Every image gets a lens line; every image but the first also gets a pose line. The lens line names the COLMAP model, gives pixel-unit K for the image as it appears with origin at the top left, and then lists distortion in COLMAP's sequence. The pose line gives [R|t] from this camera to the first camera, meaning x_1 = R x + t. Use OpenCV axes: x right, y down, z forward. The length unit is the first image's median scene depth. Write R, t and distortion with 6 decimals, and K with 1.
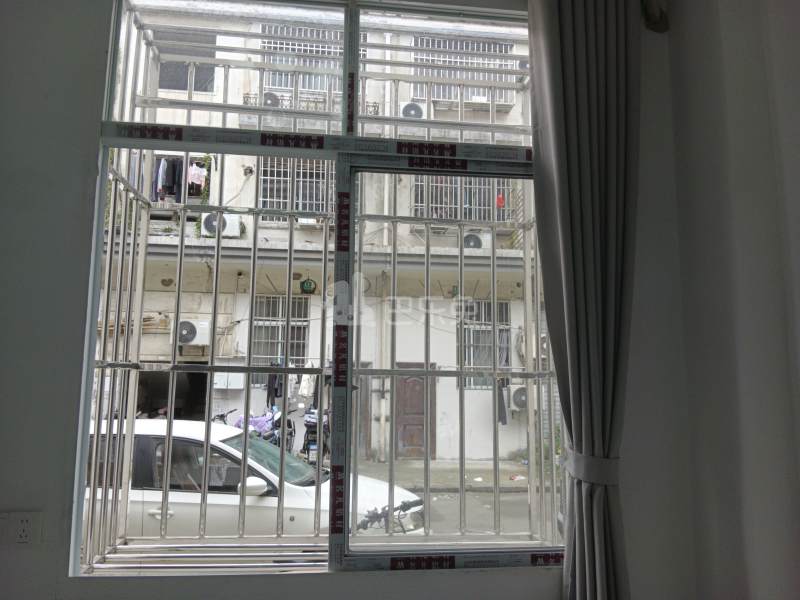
lens RADIAL K [[624.7, 0, 399.2], [0, 624.7, 293.9], [0, 0, 1]] dist [0.047282, -0.002293]
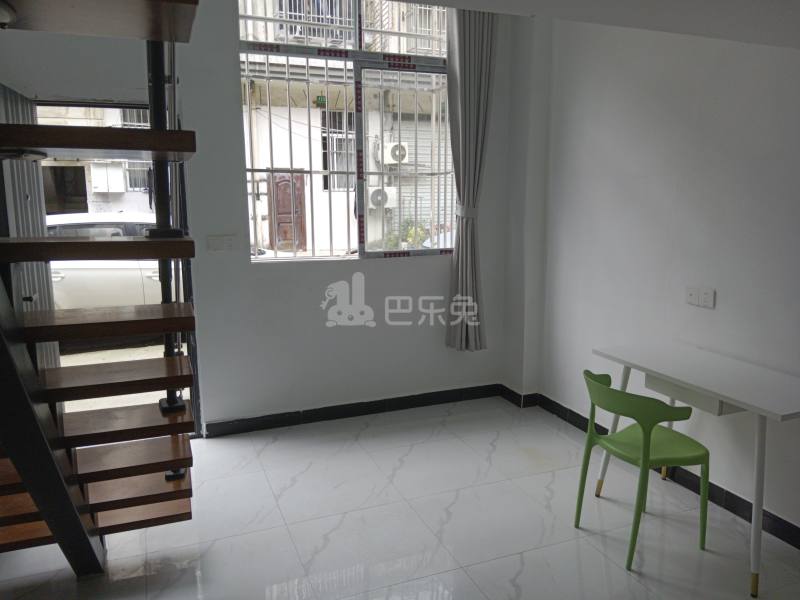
lens RADIAL K [[624.7, 0, 399.2], [0, 624.7, 293.9], [0, 0, 1]] dist [0.047282, -0.002293]
pose [[0.967016, -0.054420, 0.248832, -0.113743], [-0.023545, 0.953629, 0.300062, -0.027177], [-0.253623, -0.296024, 0.920894, -0.248596]]
